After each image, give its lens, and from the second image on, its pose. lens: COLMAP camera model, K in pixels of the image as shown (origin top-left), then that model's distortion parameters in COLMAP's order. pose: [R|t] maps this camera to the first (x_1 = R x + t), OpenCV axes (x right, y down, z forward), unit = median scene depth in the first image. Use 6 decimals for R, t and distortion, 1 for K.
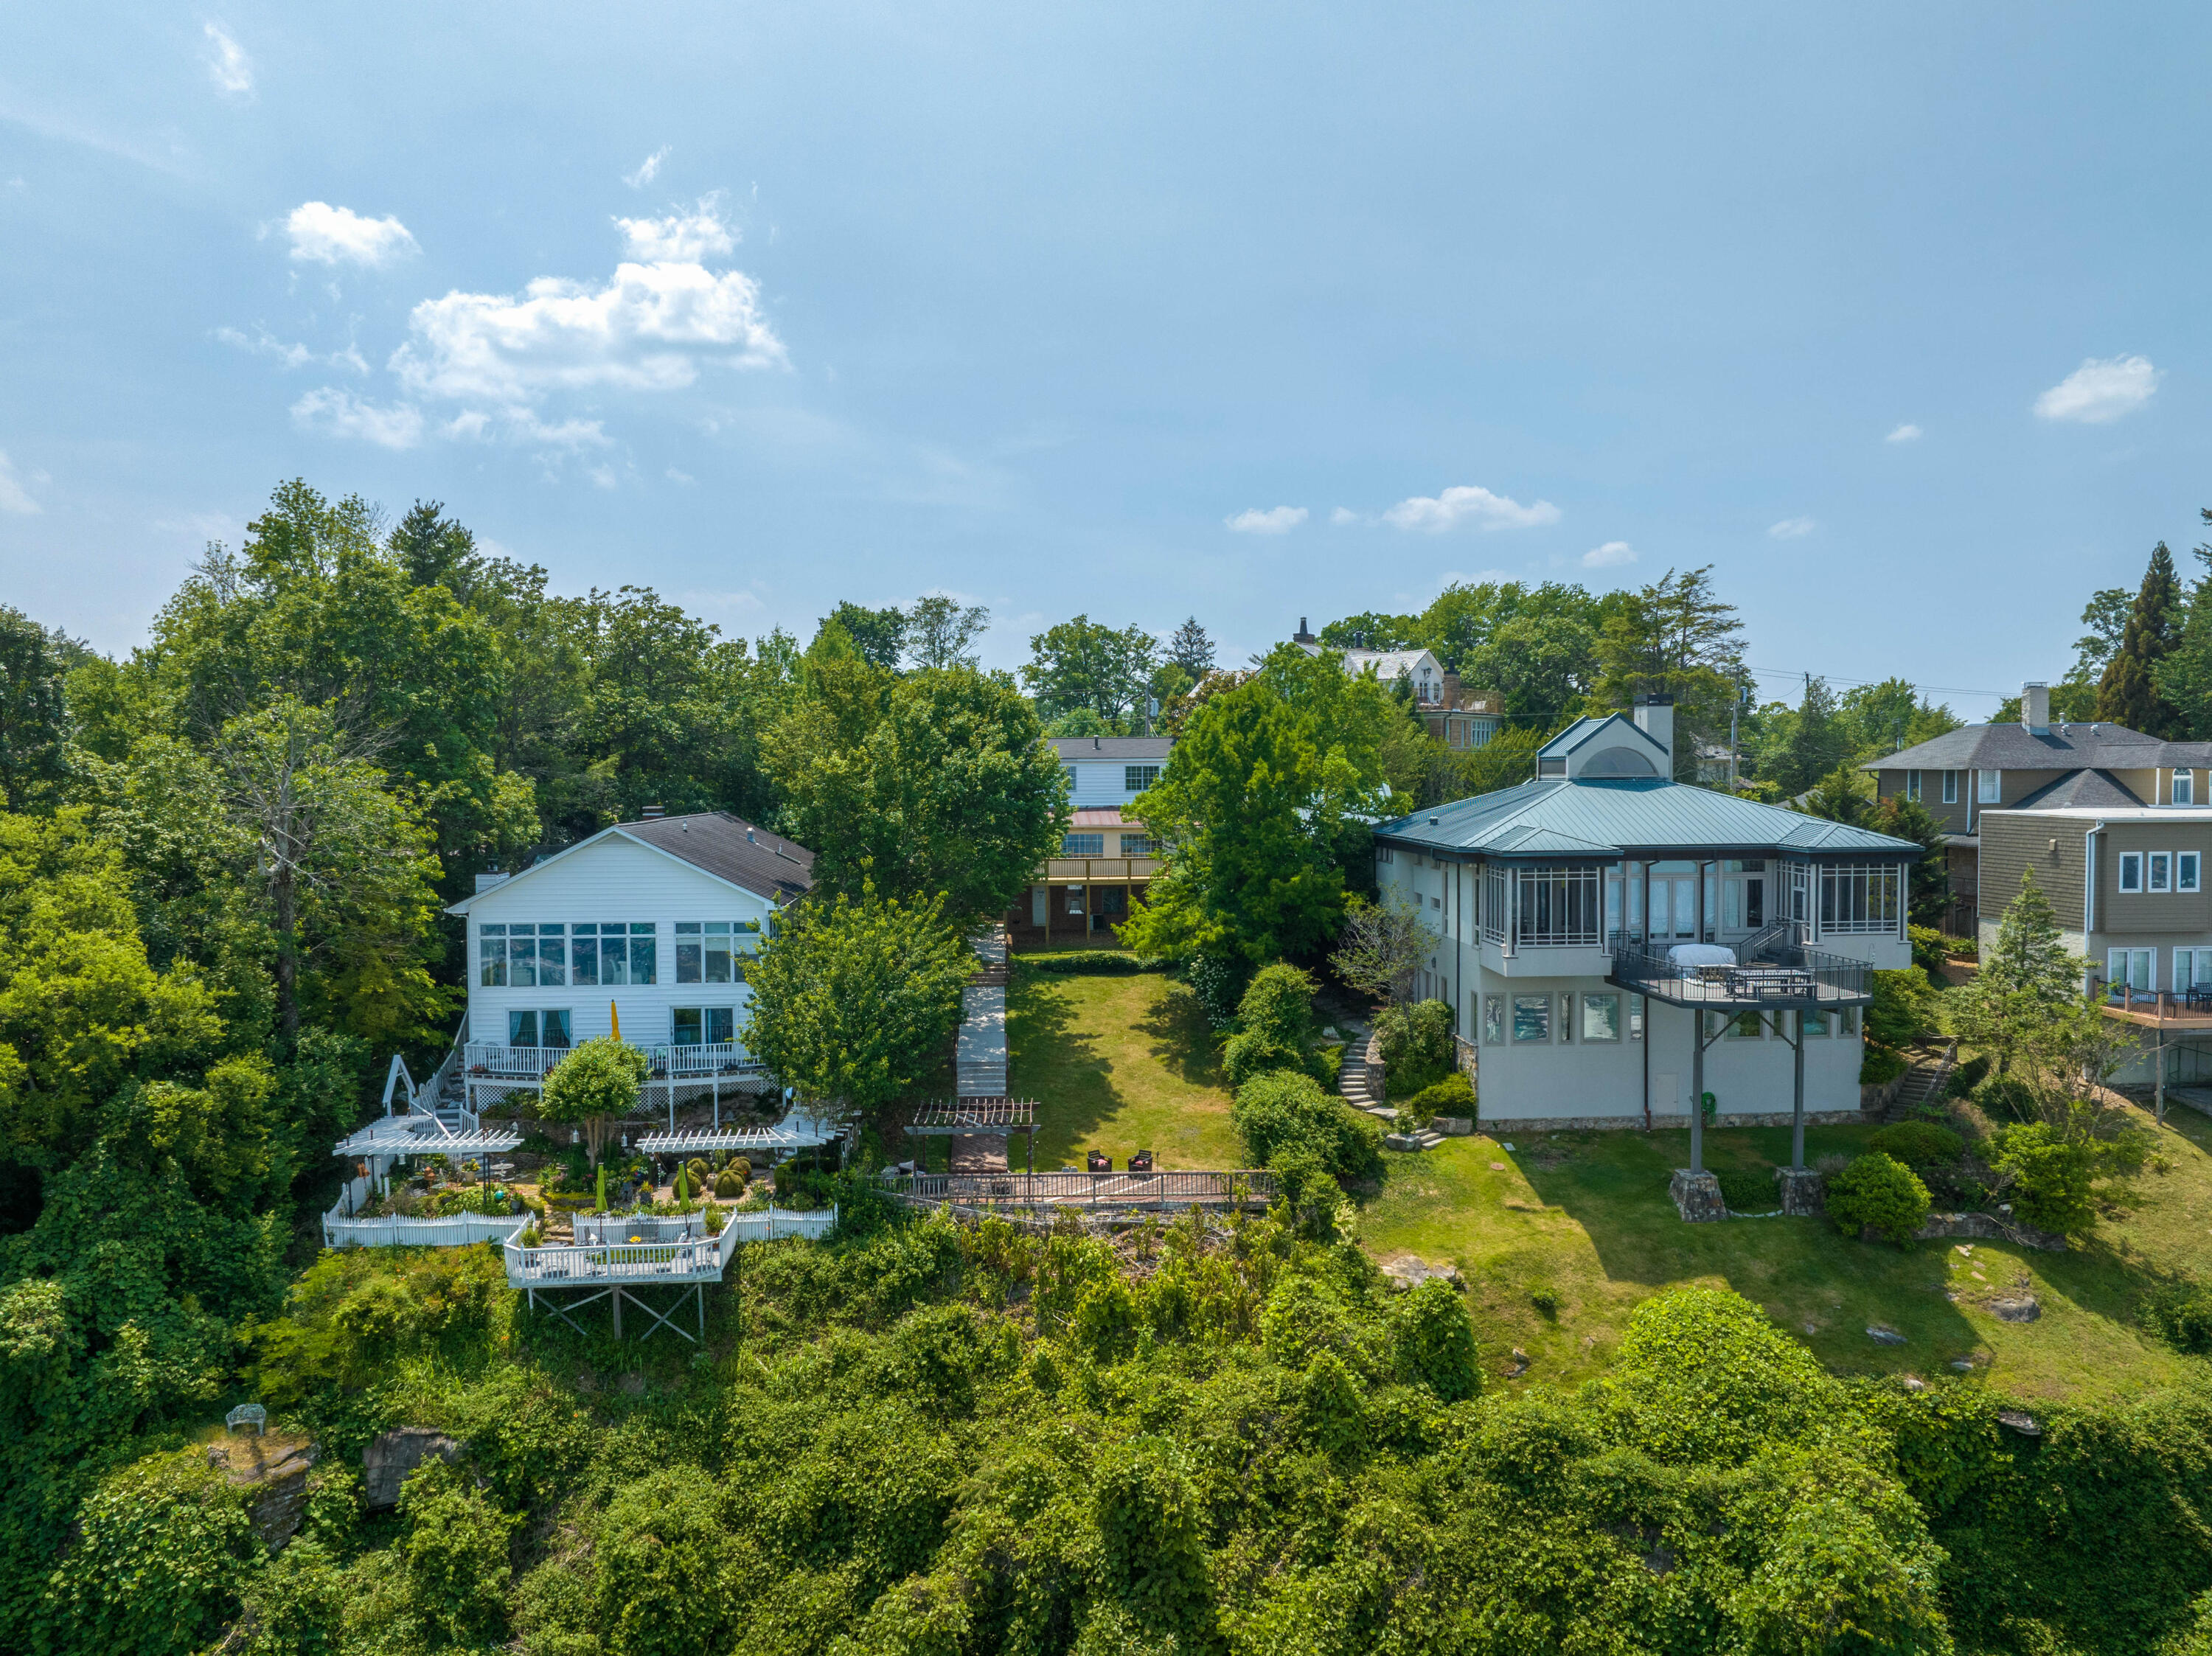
lens RADIAL K [[1587.0, 0, 1108.4], [0, 1587.0, 826.1], [0, 0, 1]] dist [-0.043390, 0.007445]
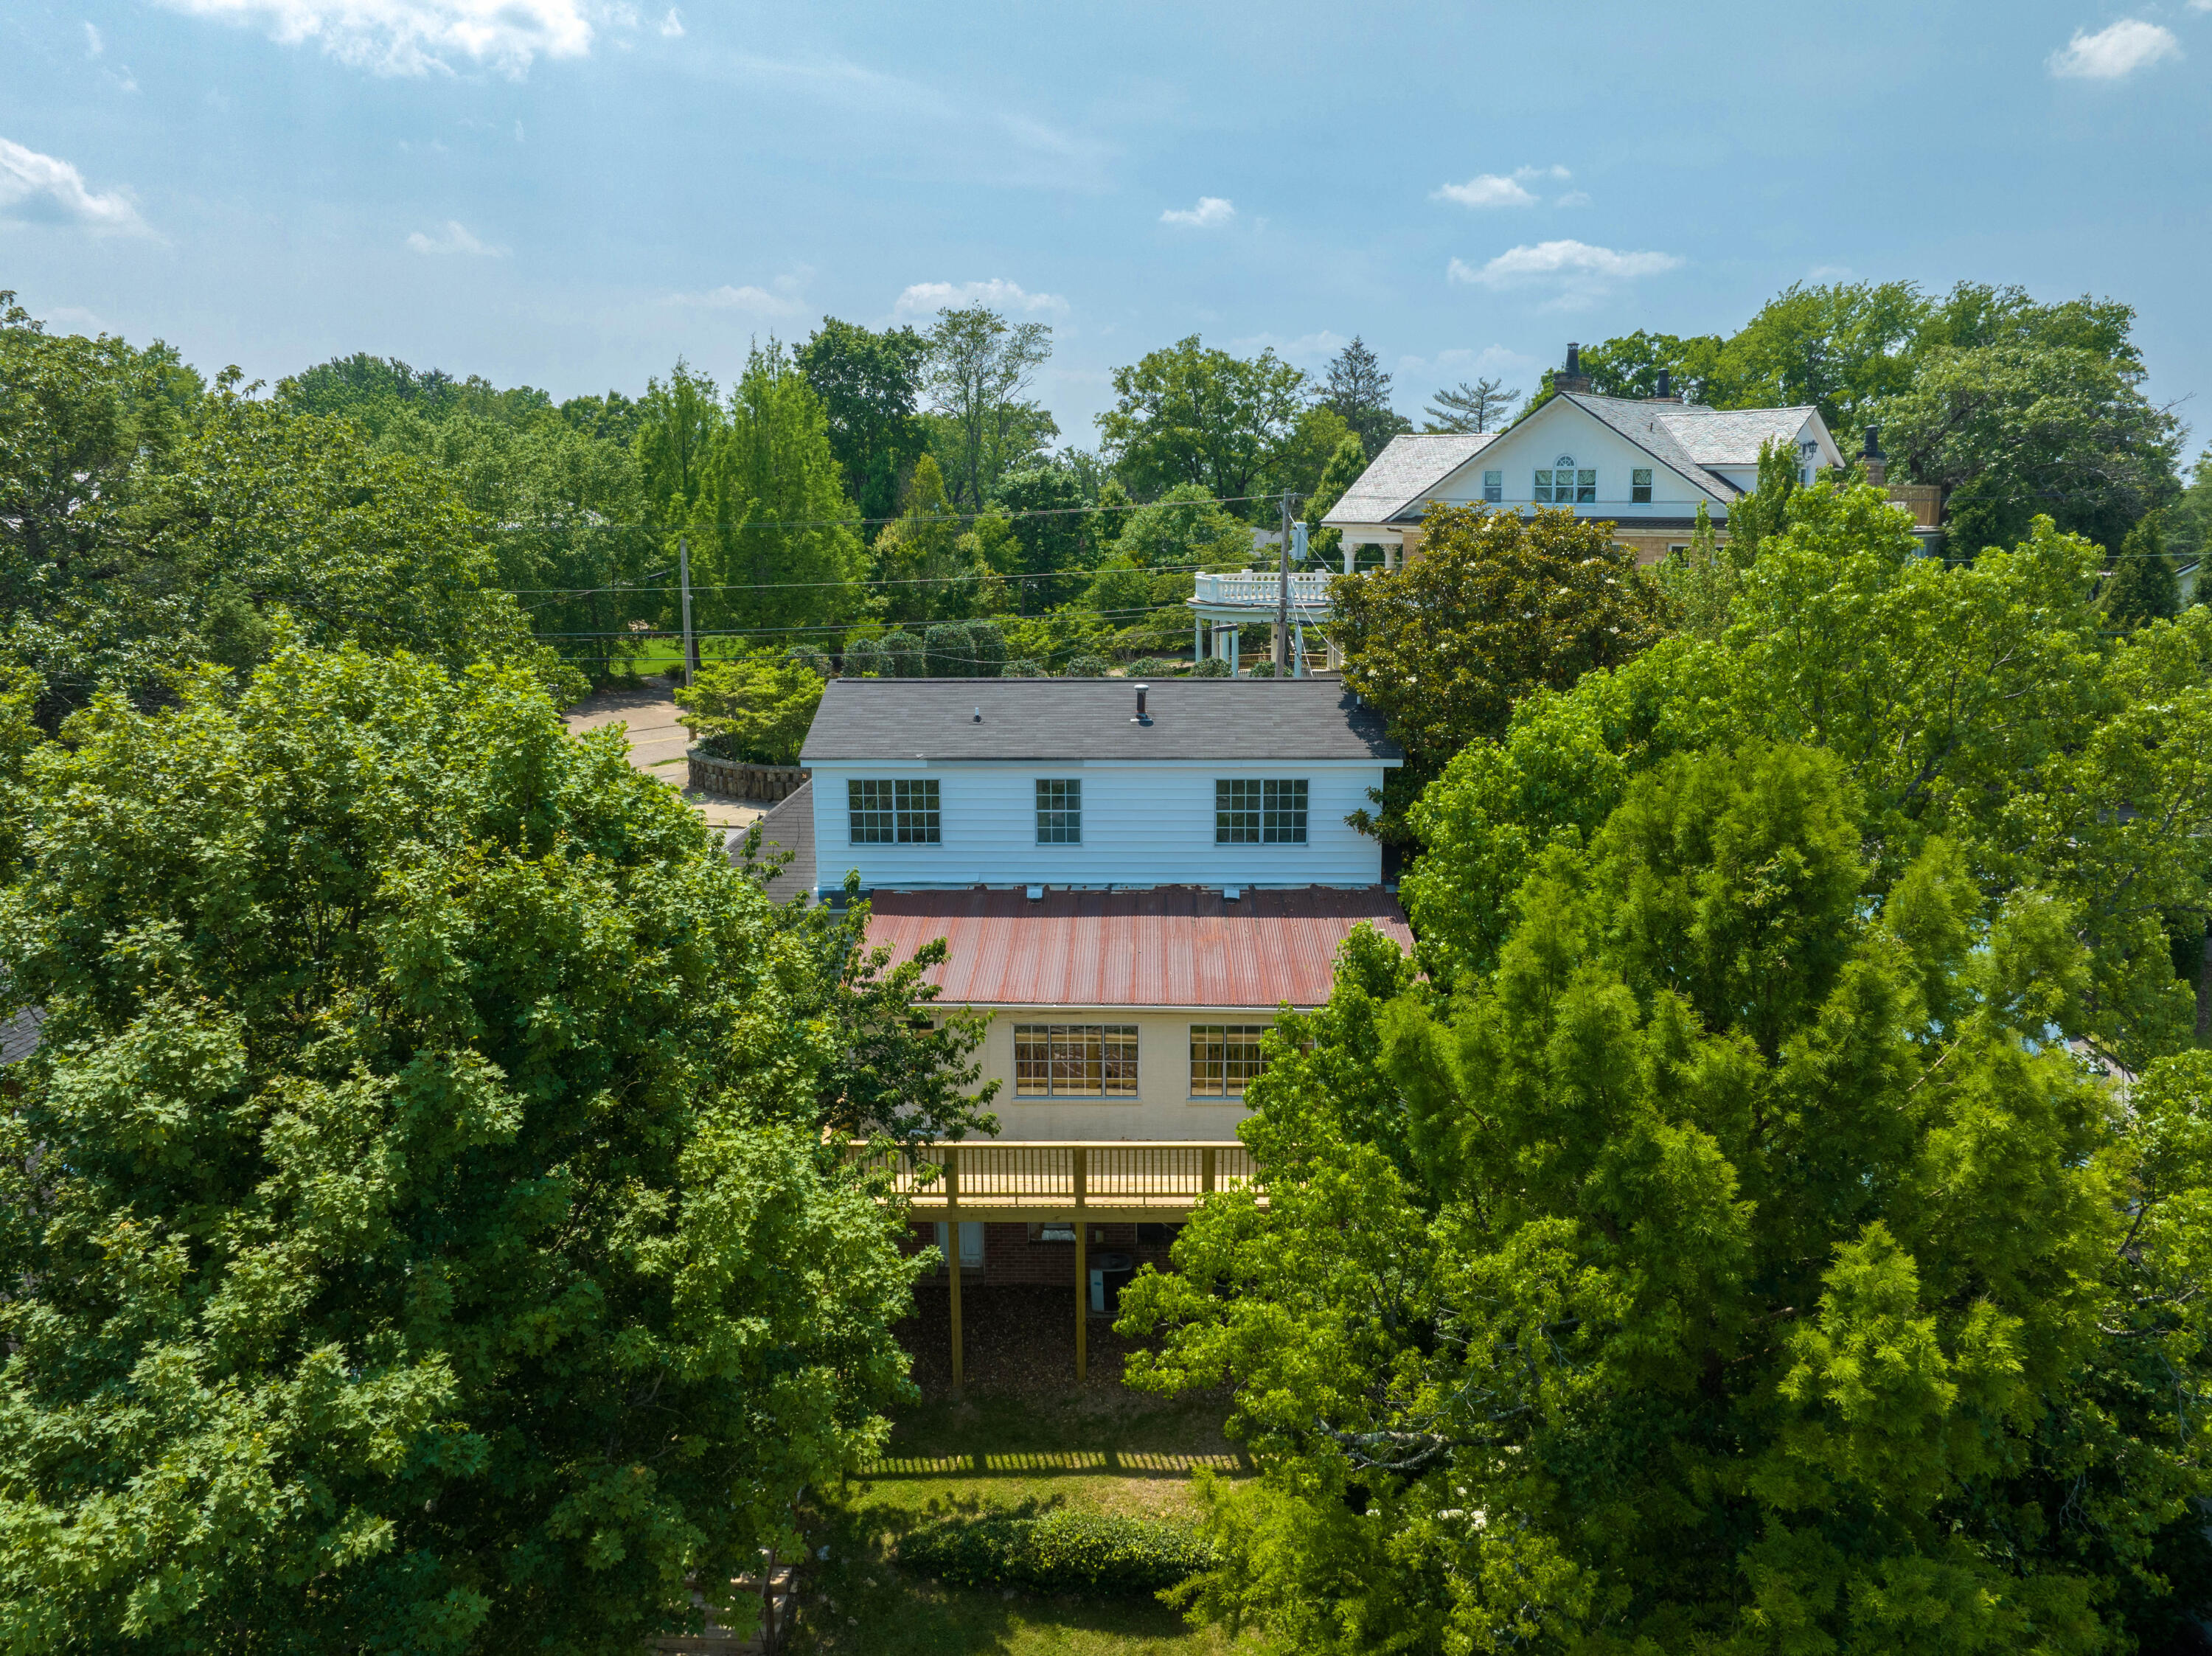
lens RADIAL K [[1587.0, 0, 1099.7], [0, 1587.0, 825.2], [0, 0, 1]] dist [-0.043390, 0.007445]
pose [[0.995718, 0.022211, -0.089730, 0.008967], [-0.006516, 0.985154, 0.171550, -0.045886], [0.092208, -0.170231, 0.981081, 0.321892]]
